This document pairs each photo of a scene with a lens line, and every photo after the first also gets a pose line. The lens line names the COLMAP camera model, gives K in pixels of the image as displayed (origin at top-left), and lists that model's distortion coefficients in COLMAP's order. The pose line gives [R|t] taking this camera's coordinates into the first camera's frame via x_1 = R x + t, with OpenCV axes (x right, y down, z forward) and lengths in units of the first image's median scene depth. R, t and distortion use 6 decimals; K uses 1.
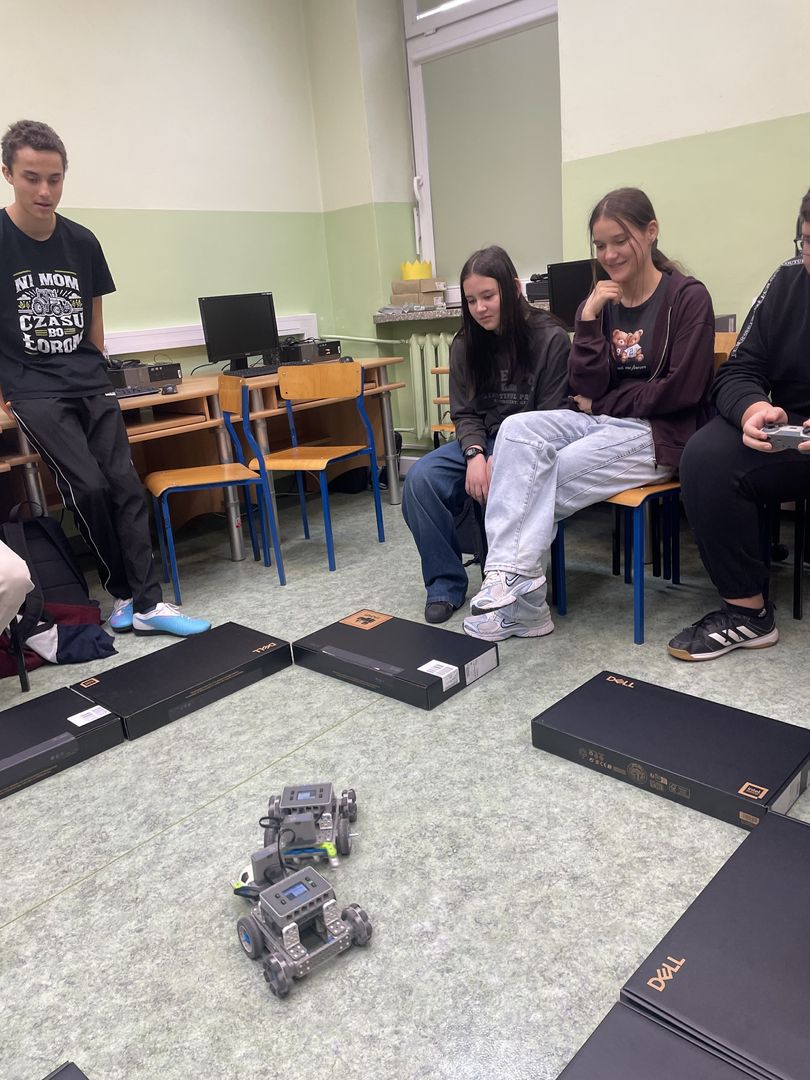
lens RADIAL K [[810.4, 0, 402.3], [0, 810.4, 530.3], [0, 0, 1]] dist [0.091284, -0.117373]
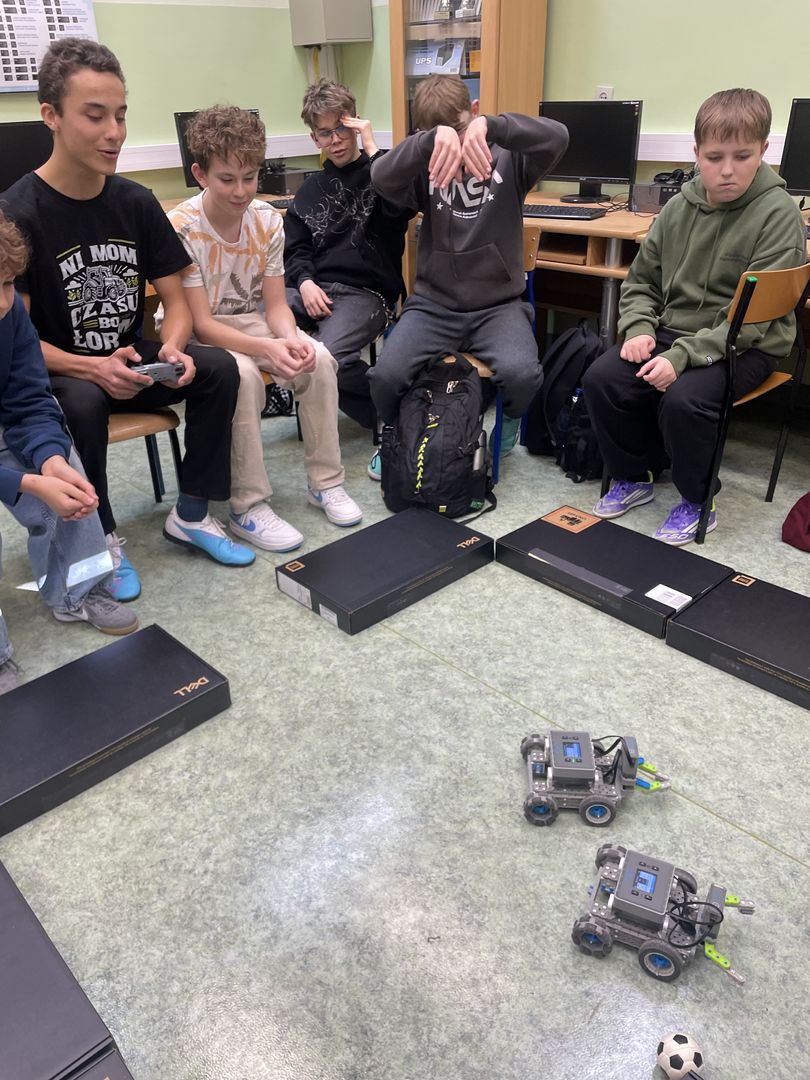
lens RADIAL K [[810.4, 0, 389.4], [0, 810.4, 540.3], [0, 0, 1]] dist [0.091284, -0.117373]
pose [[-0.070122, 0.556203, -0.828083, 0.491076], [-0.233486, 0.797915, 0.555711, -0.349105], [0.969828, 0.232313, 0.073915, 0.755417]]
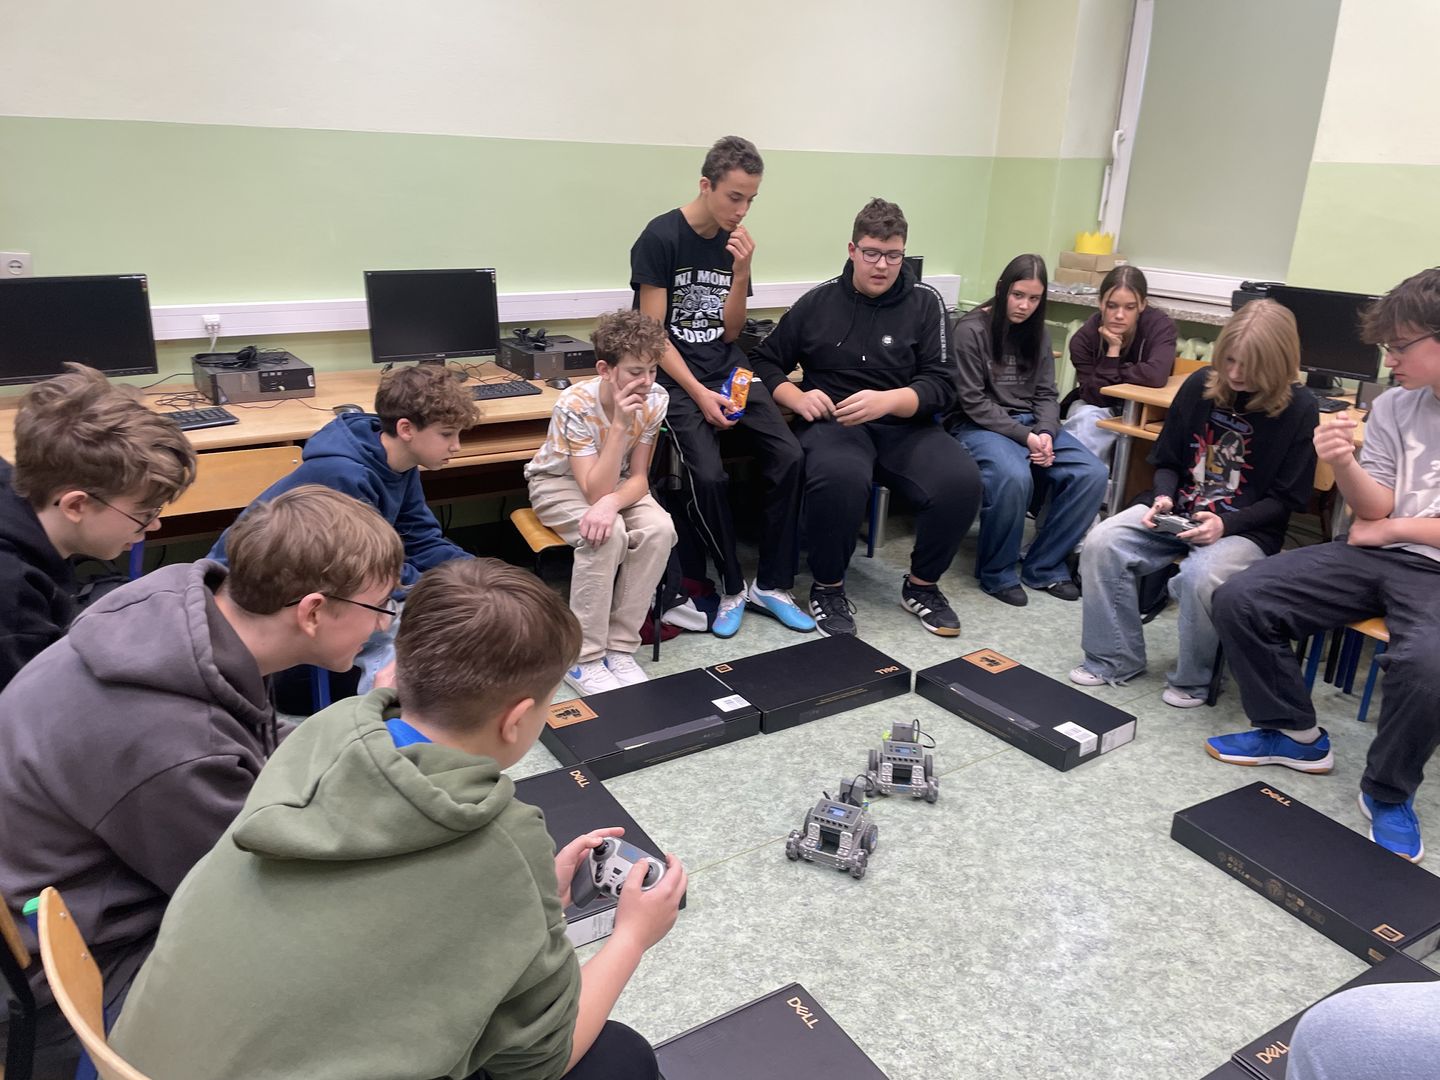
lens RADIAL K [[1080.5, 0, 740.1], [0, 1080.5, 536.8], [0, 0, 1]] dist [0.091284, -0.117373]
pose [[0.964619, 0.190771, -0.181979, -0.192086], [-0.178687, 0.980584, 0.080787, -0.132897], [0.193858, -0.045412, 0.979978, -0.479882]]
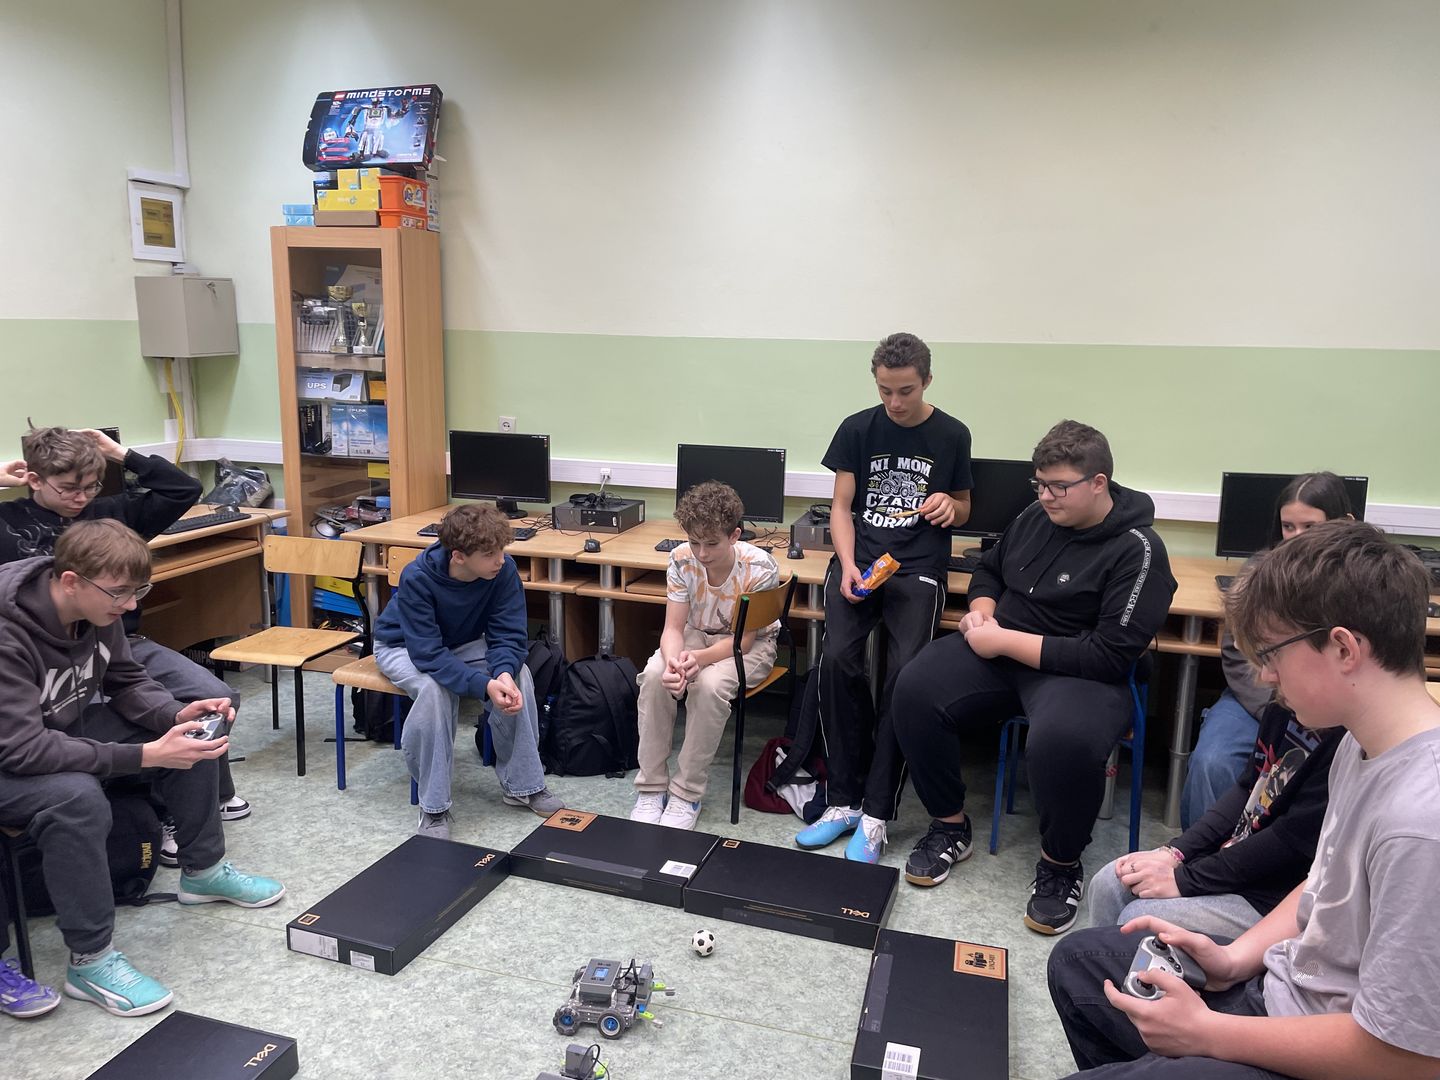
lens RADIAL K [[1080.5, 0, 714.6], [0, 1080.5, 530.9], [0, 0, 1]] dist [0.091284, -0.117373]
pose [[0.414316, 0.257776, -0.872865, 0.978823], [-0.298746, 0.944432, 0.137108, -0.511581], [0.859705, 0.203959, 0.468303, 0.347806]]
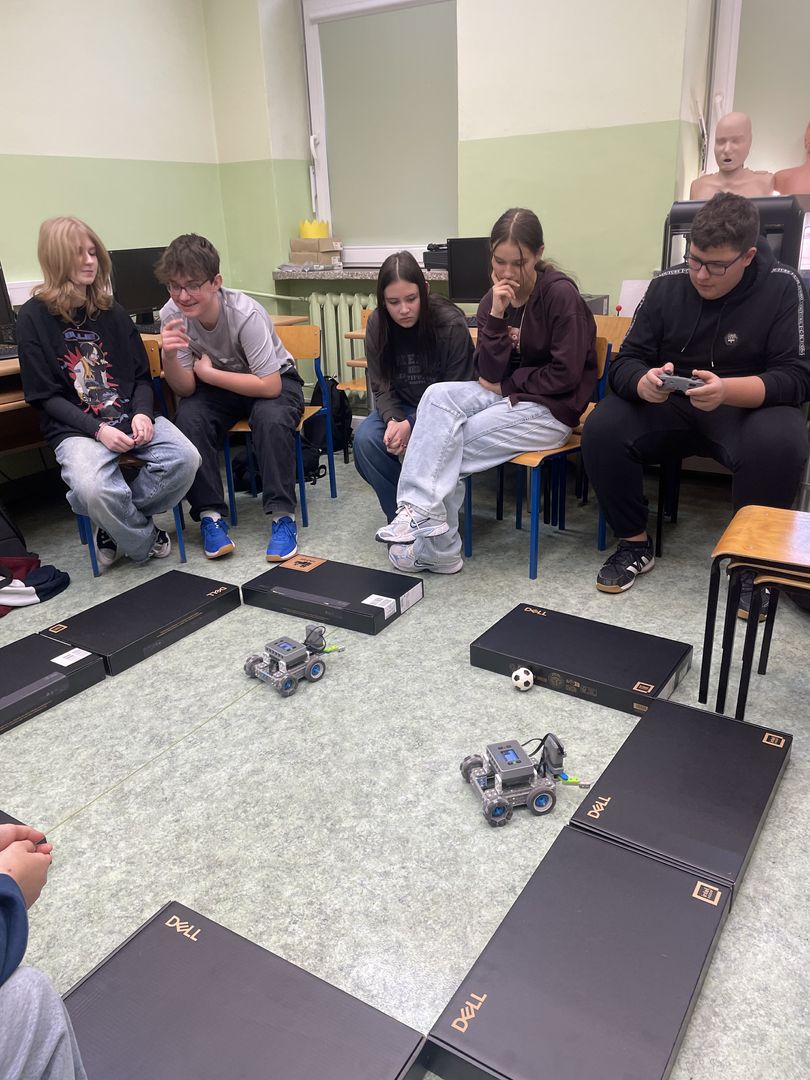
lens RADIAL K [[810.4, 0, 411.5], [0, 810.4, 542.1], [0, 0, 1]] dist [0.091284, -0.117373]
pose [[0.982234, -0.016895, 0.186899, -0.169274], [0.001045, 0.996416, 0.084584, -0.028118], [-0.187658, -0.082886, 0.978731, -0.199570]]
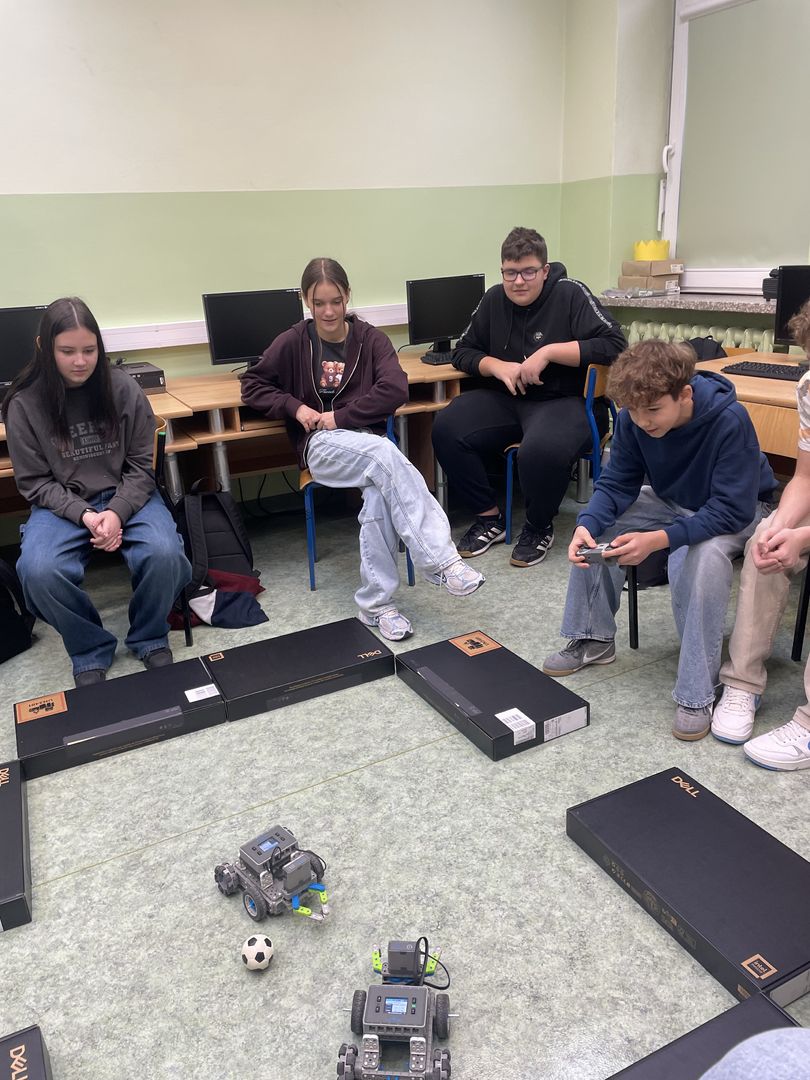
lens RADIAL K [[810.4, 0, 401.4], [0, 810.4, 533.2], [0, 0, 1]] dist [0.091284, -0.117373]
pose [[0.937417, 0.152152, -0.313208, 0.247992], [-0.125304, 0.986625, 0.104259, -0.177936], [0.324882, -0.058488, 0.943944, 0.049794]]
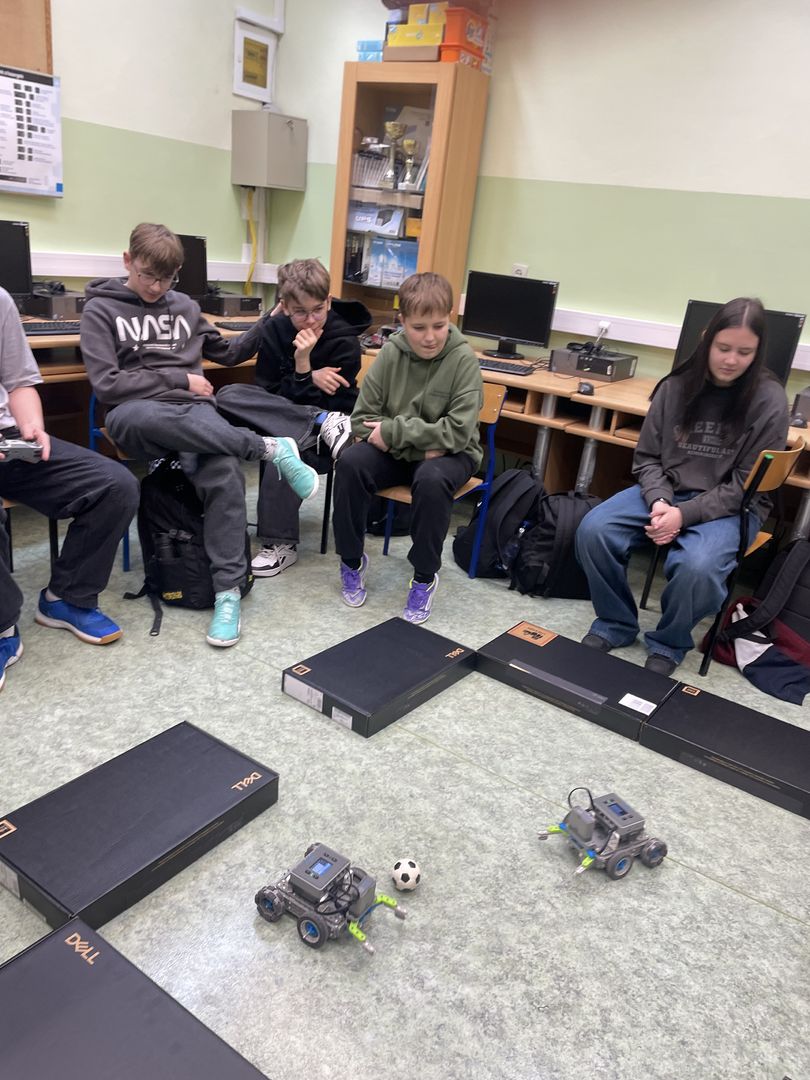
lens RADIAL K [[810.4, 0, 390.5], [0, 810.4, 550.9], [0, 0, 1]] dist [0.091284, -0.117373]
pose [[0.112999, 0.453238, -0.884198, 0.585320], [-0.380975, 0.841647, 0.382739, -0.304125], [0.917654, 0.293608, 0.267778, 0.422550]]
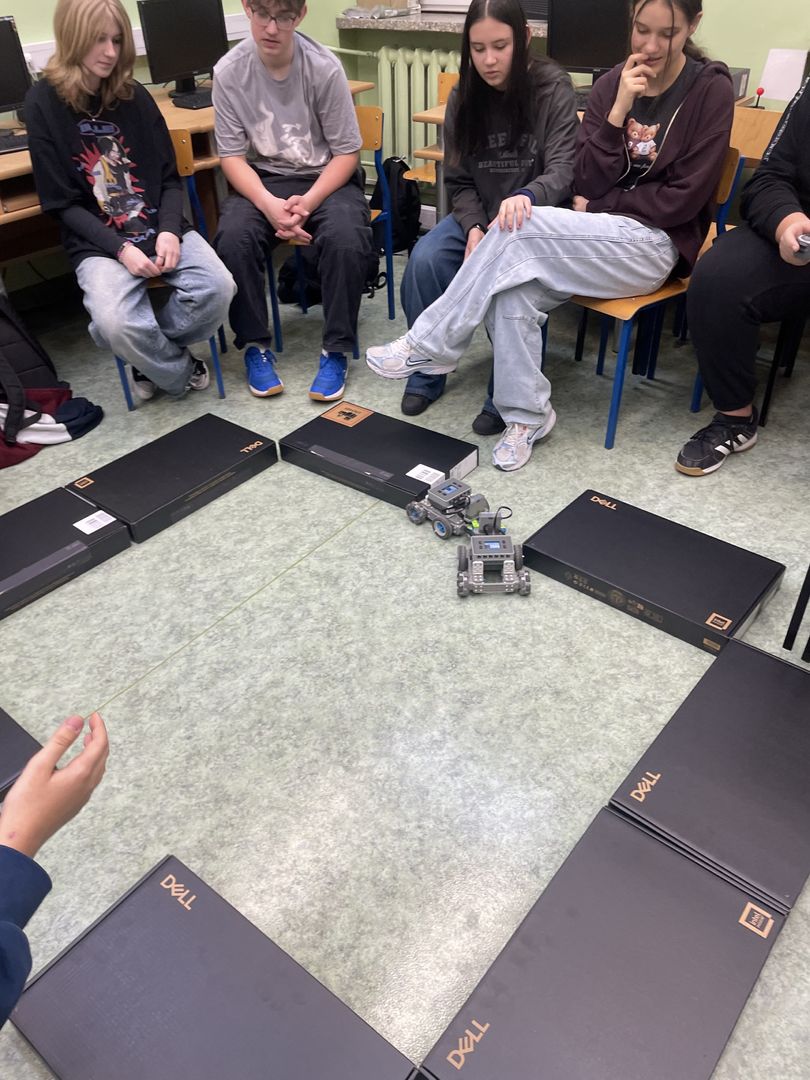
lens RADIAL K [[810.4, 0, 395.2], [0, 810.4, 528.9], [0, 0, 1]] dist [0.091284, -0.117373]
pose [[0.997038, 0.005446, 0.076723, -0.101298], [-0.032016, 0.936358, 0.349584, -0.178578], [-0.069936, -0.351005, 0.933758, -0.001041]]
